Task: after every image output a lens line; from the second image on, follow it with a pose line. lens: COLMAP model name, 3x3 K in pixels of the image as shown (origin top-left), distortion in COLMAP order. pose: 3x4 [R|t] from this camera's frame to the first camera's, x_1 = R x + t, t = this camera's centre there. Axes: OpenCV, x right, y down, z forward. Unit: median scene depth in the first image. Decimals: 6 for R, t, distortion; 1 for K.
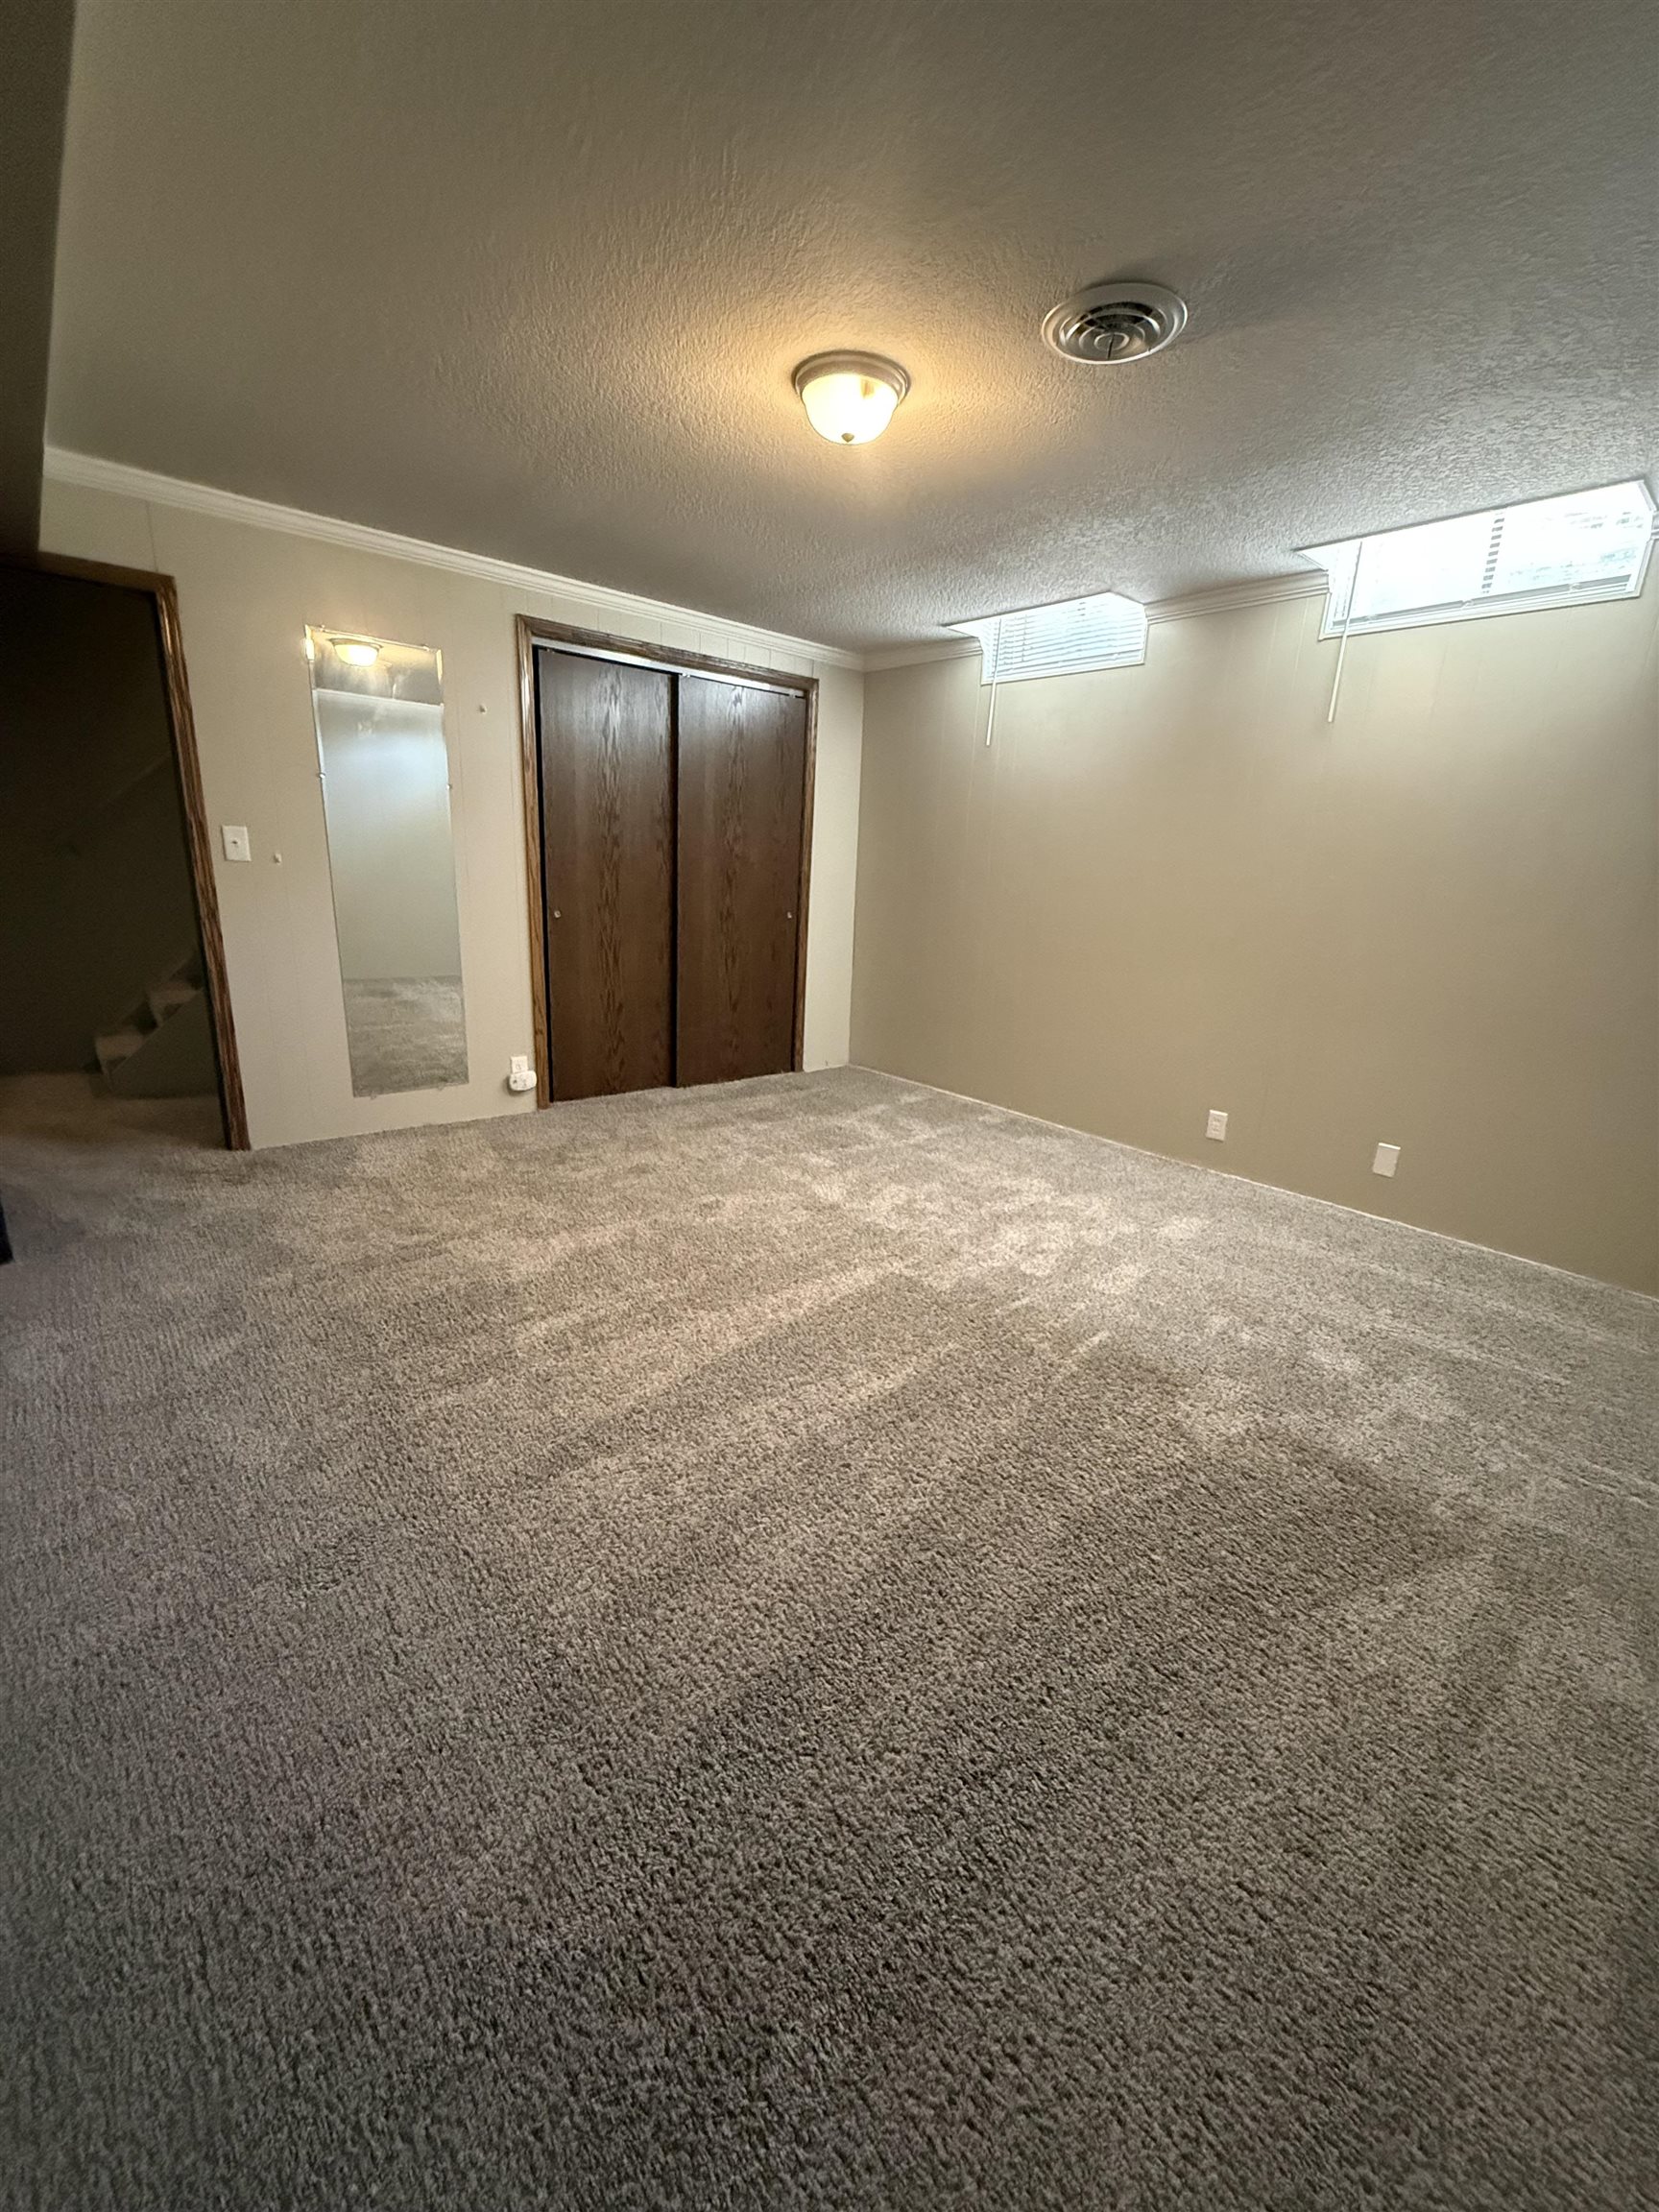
lens RADIAL K [[882.2, 0, 833.7], [0, 882.2, 1101.3], [0, 0, 1]] dist [0.000878, 0.000507]
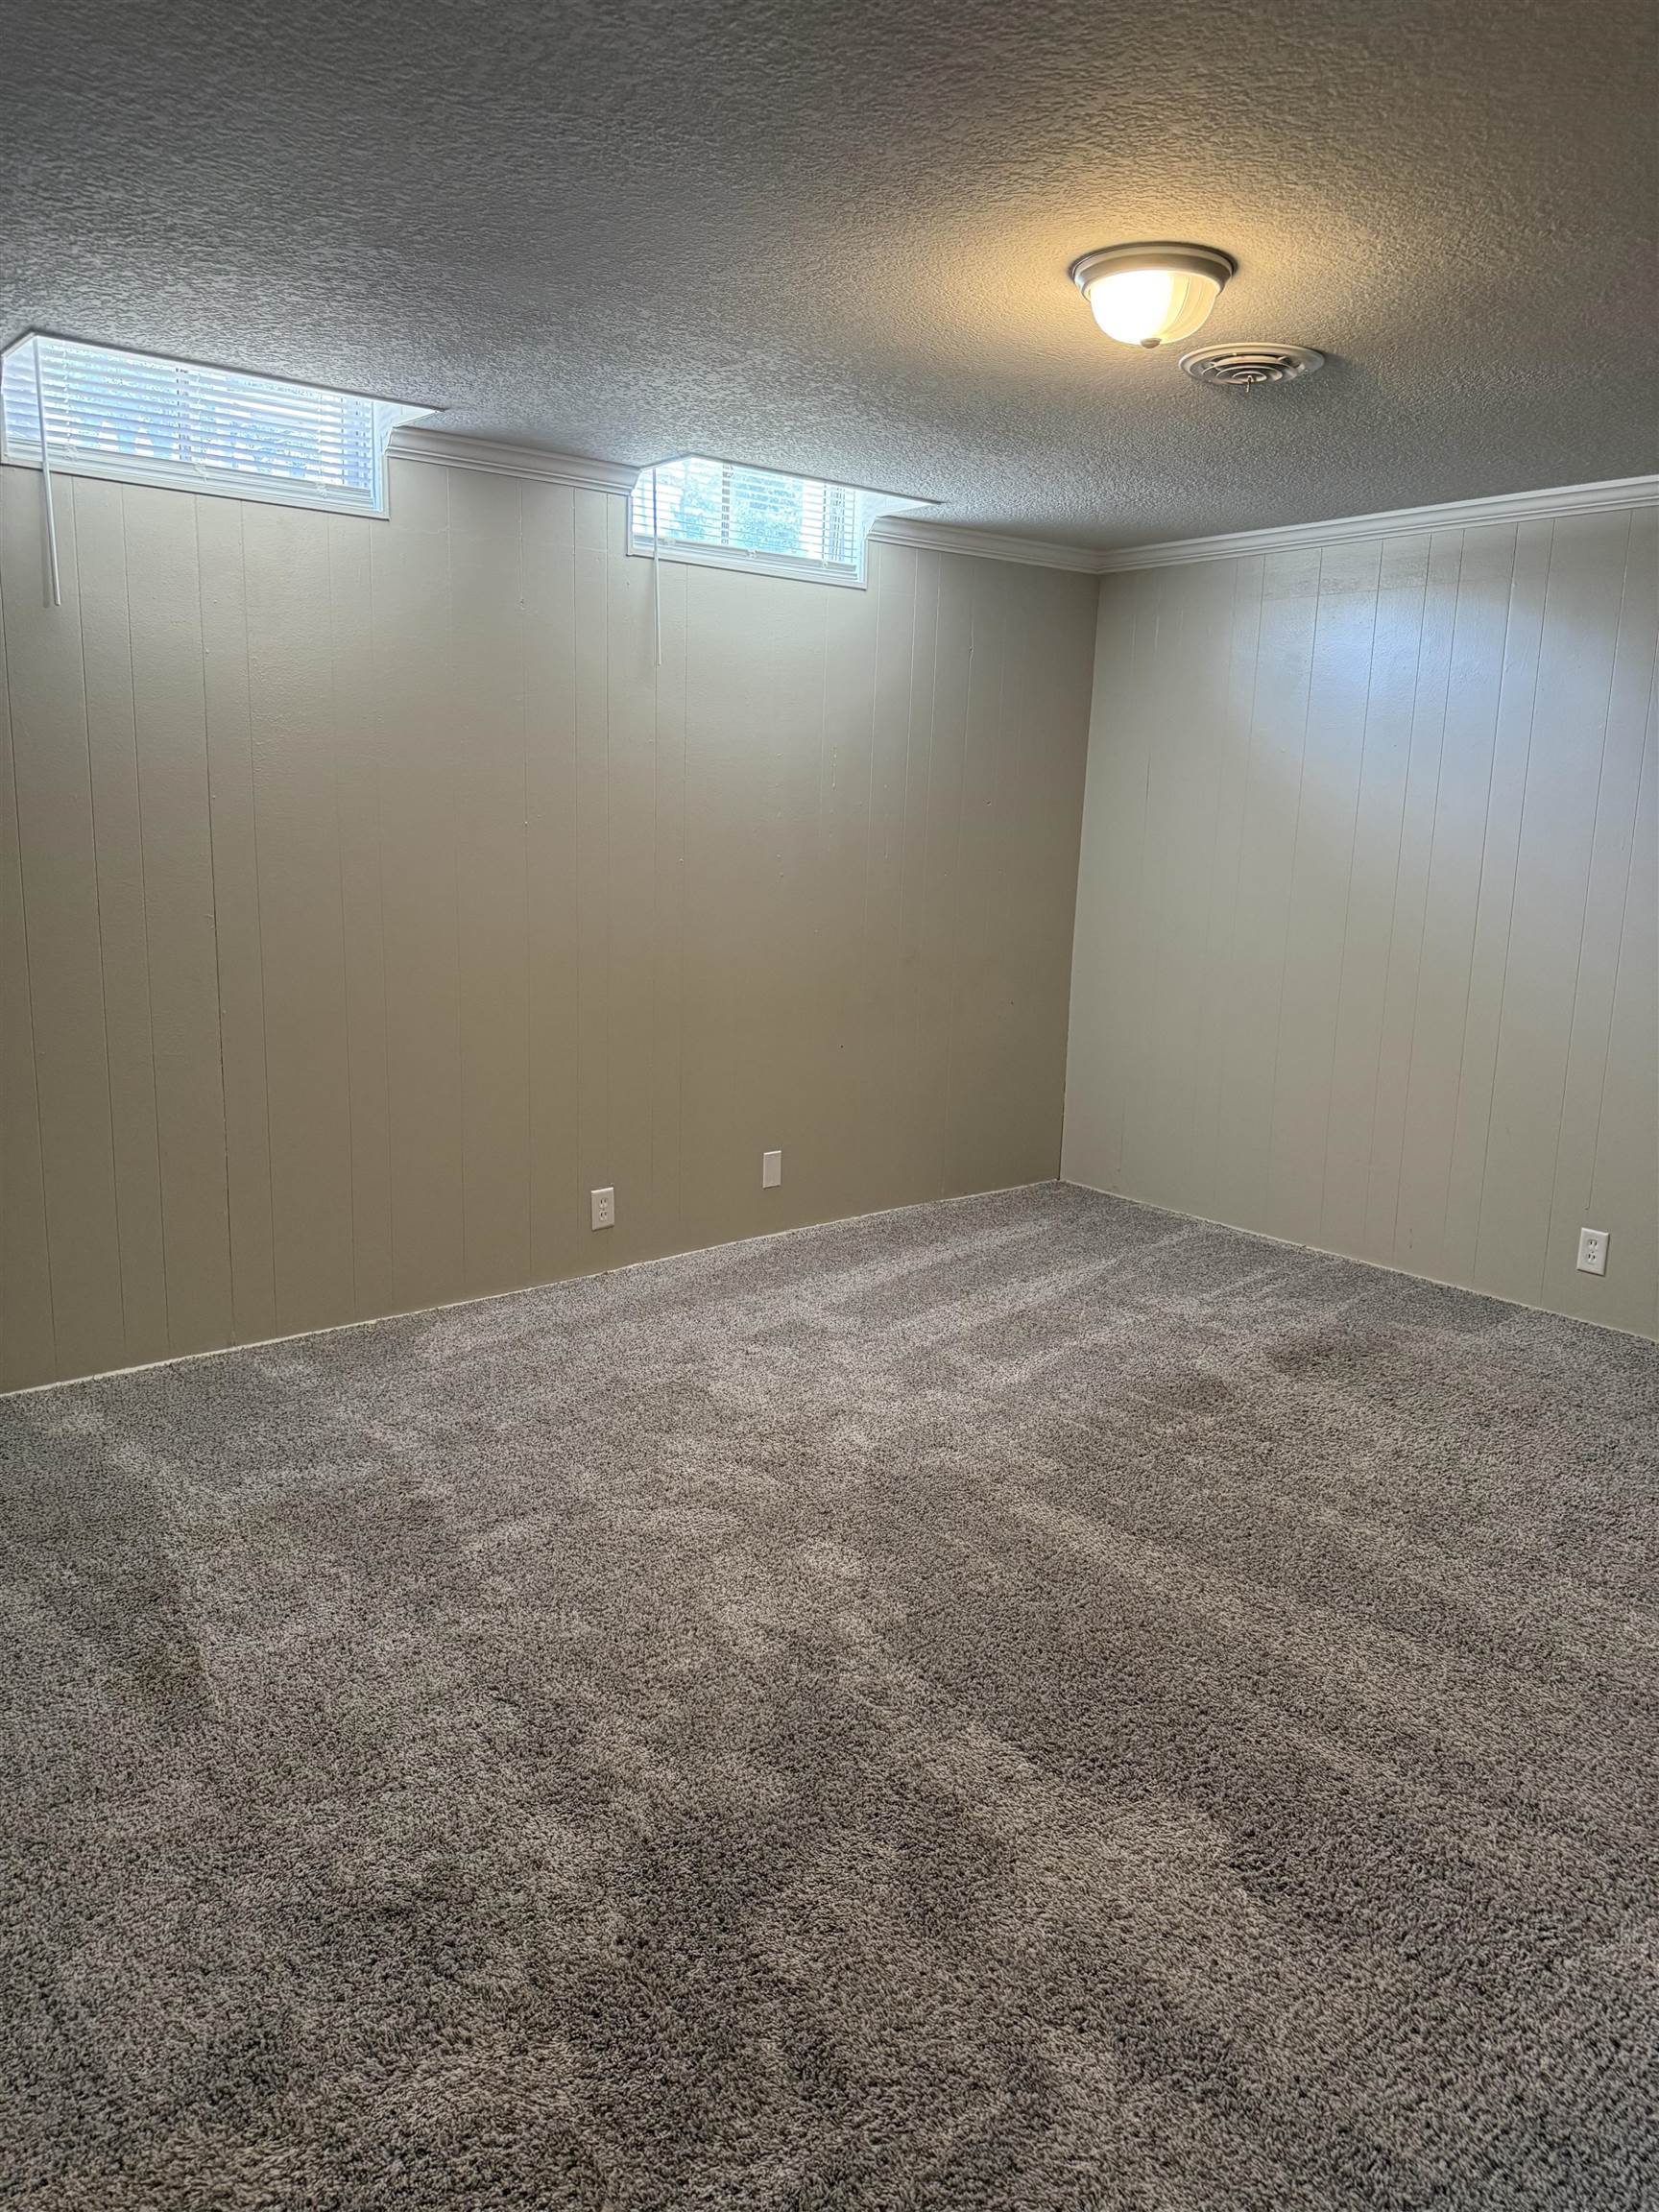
lens RADIAL K [[1562.8, 0, 836.2], [0, 1562.8, 1110.4], [0, 0, 1]] dist [0.062025, -0.078457]
pose [[0.039343, -0.250963, 0.967197, -0.715692], [0.243919, 0.941076, 0.234264, -0.280806], [-0.968997, 0.226701, 0.098240, 0.649842]]
